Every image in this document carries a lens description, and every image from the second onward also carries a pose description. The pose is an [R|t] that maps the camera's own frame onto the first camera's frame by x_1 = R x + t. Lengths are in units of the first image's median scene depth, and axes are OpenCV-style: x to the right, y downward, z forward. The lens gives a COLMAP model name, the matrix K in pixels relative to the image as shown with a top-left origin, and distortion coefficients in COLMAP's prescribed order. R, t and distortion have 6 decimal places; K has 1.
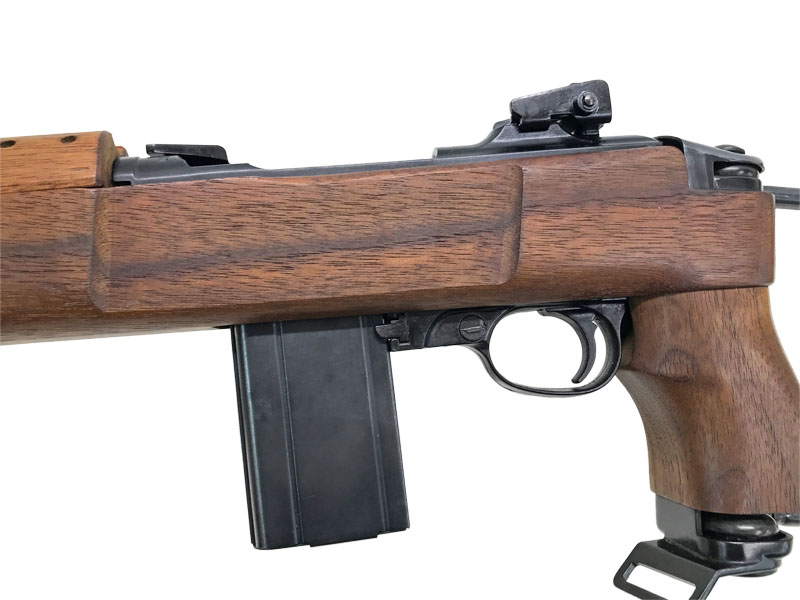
lens RADIAL K [[707.8, 0, 395.9], [0, 707.8, 290.9], [0, 0, 1]] dist [-0.006221, -0.009965]
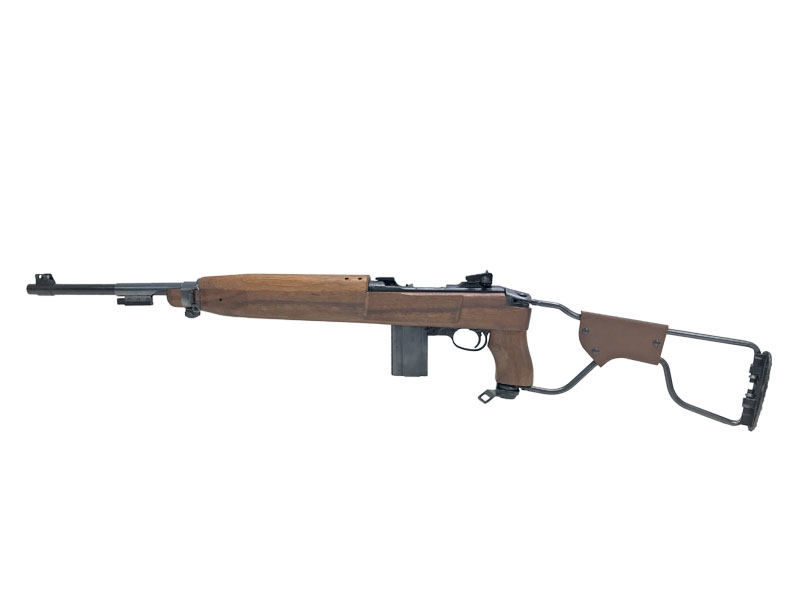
lens RADIAL K [[707.8, 0, 397.8], [0, 707.8, 300.9], [0, 0, 1]] dist [-0.006221, -0.009965]
pose [[0.973985, 0.122831, -0.190438, 0.590387], [-0.090092, 0.980978, 0.171949, -0.818129], [0.207936, -0.150318, 0.966523, -3.059889]]
